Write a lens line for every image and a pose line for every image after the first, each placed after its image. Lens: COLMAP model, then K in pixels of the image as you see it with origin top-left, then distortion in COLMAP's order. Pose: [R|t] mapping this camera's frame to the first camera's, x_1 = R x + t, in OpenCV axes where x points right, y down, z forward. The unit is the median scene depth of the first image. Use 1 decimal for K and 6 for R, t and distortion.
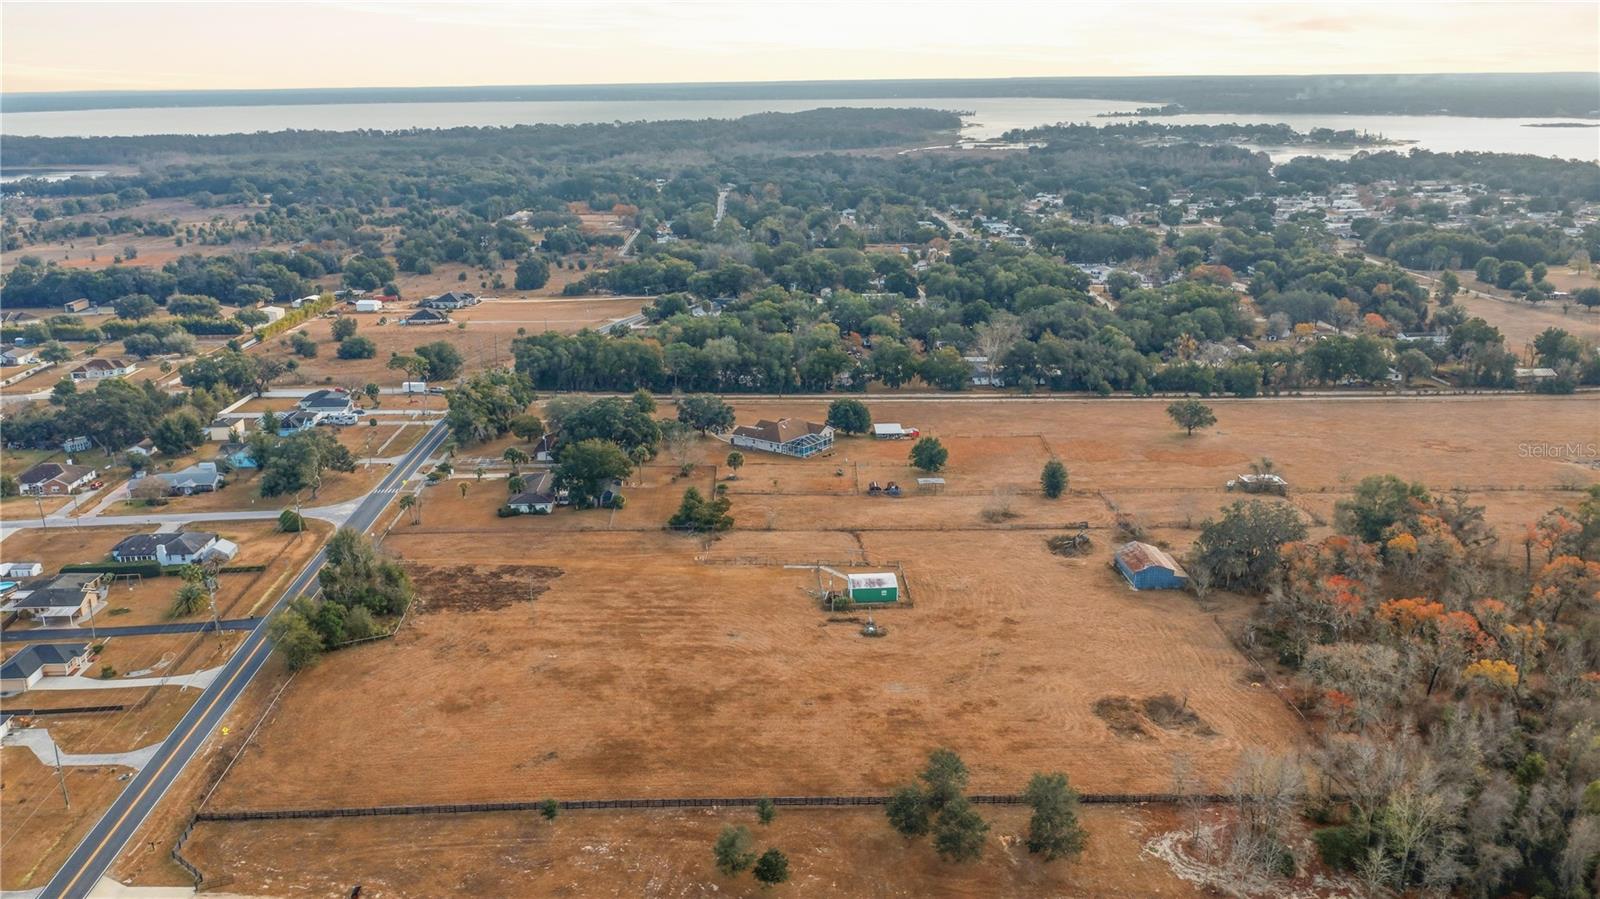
lens RADIAL K [[1314.2, 0, 800.0], [0, 1314.2, 449.5], [0, 0, 1]] dist [0.021015, -0.037693]
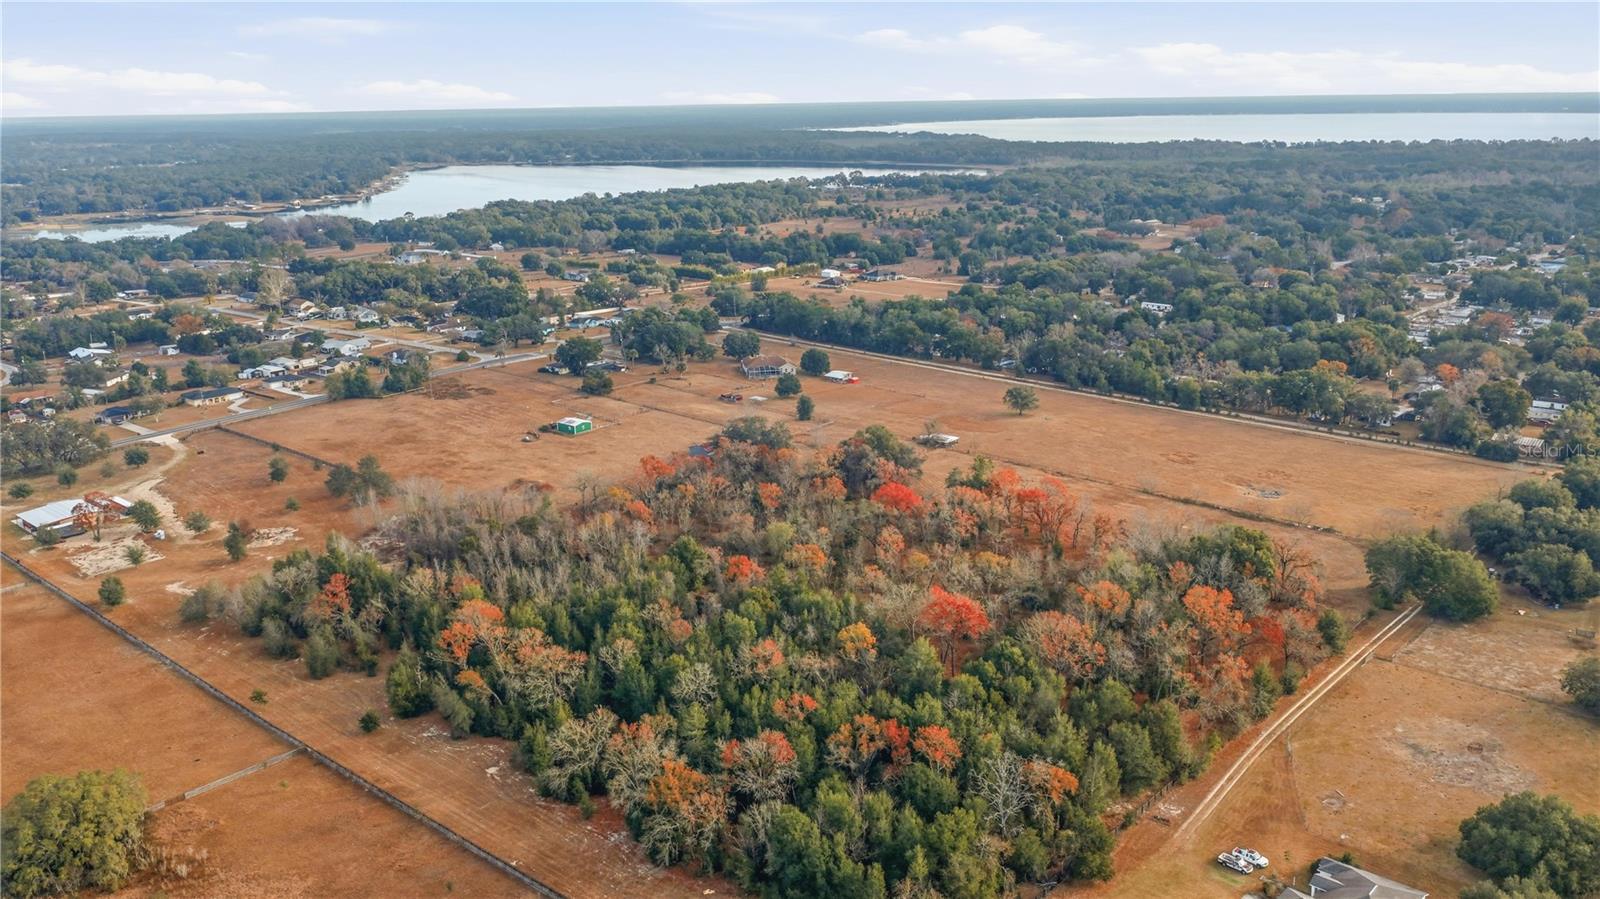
lens RADIAL K [[1314.2, 0, 800.0], [0, 1314.2, 449.5], [0, 0, 1]] dist [0.021015, -0.037693]
pose [[0.722617, 0.182270, -0.666785, 0.848574], [-0.184991, 0.980418, 0.067522, -0.021054], [0.666035, 0.074557, 0.742185, -0.045759]]
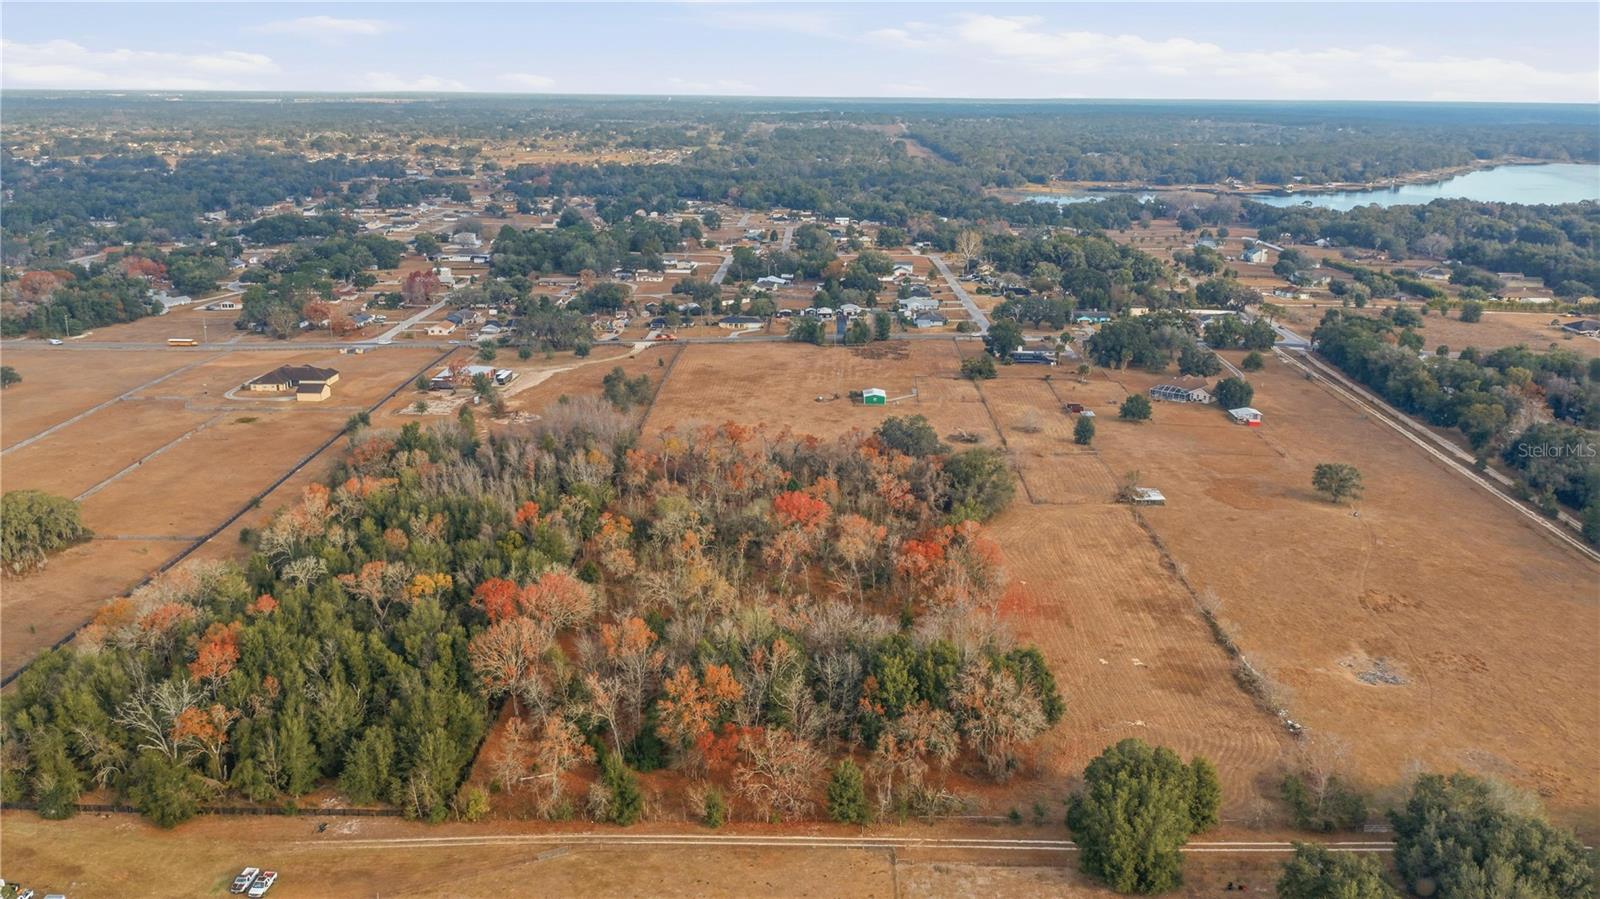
lens RADIAL K [[1226.8, 0, 800.0], [0, 1226.8, 449.5], [0, 0, 1]] dist [0.003040, -0.000752]
pose [[-0.029218, 0.295905, -0.954770, 1.018933], [-0.282210, 0.913877, 0.291867, -0.177629], [0.958908, 0.277974, 0.056806, 0.489184]]
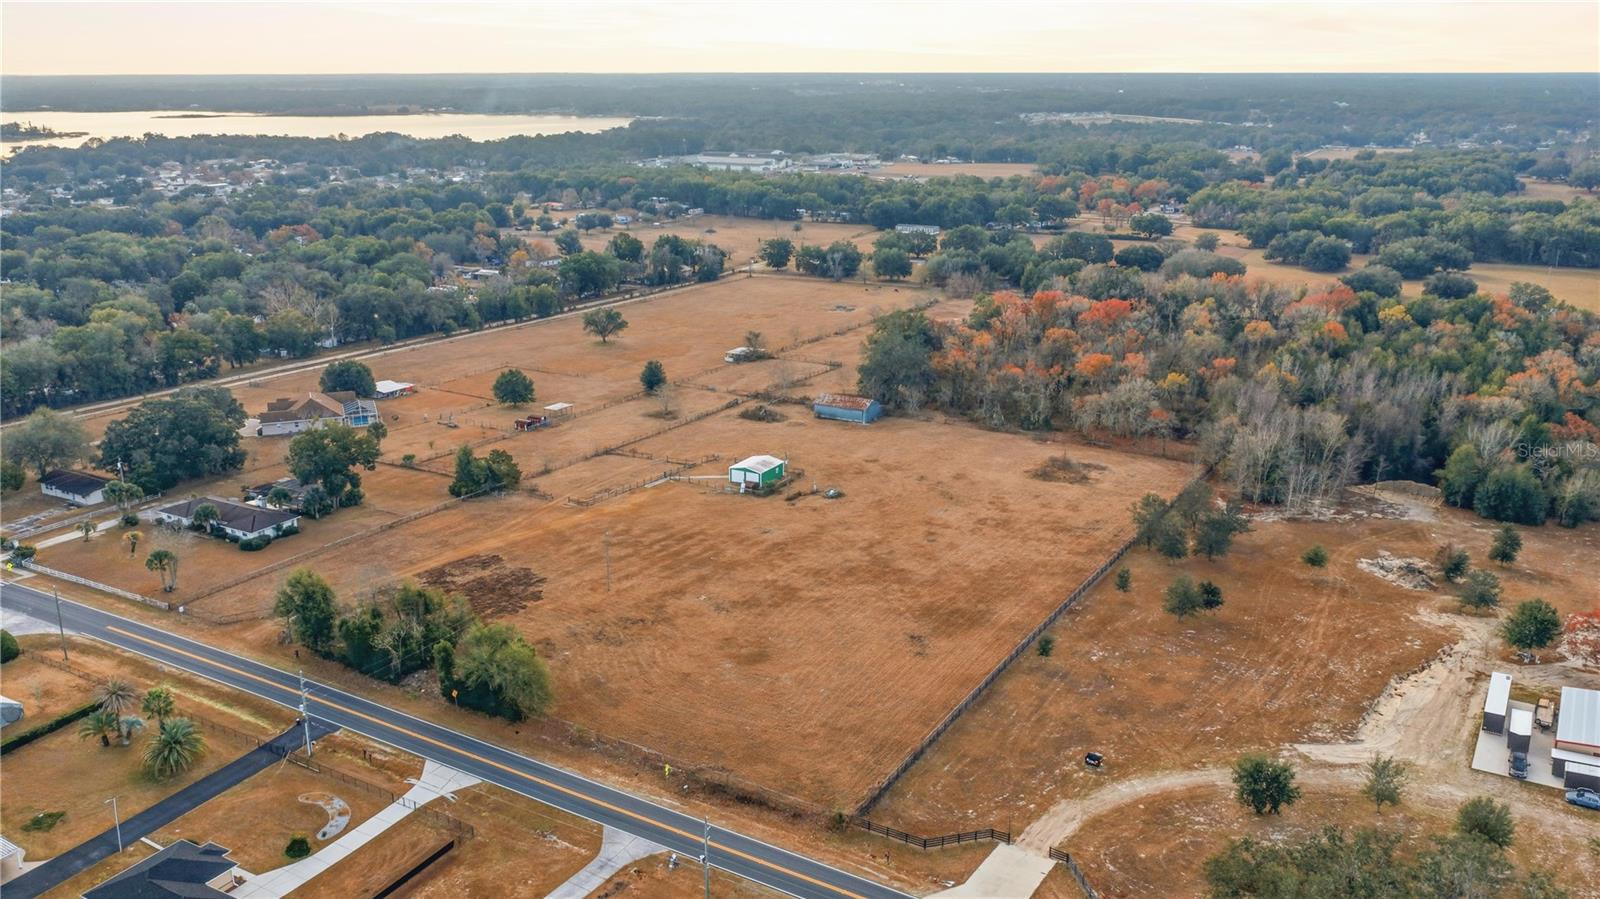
lens RADIAL K [[1314.2, 0, 800.0], [0, 1314.2, 449.5], [0, 0, 1]] dist [0.021015, -0.037693]
pose [[0.535509, -0.223330, 0.814465, -0.449571], [0.225348, 0.967222, 0.117051, -0.013699], [-0.813909, 0.120856, 0.568283, 0.234862]]
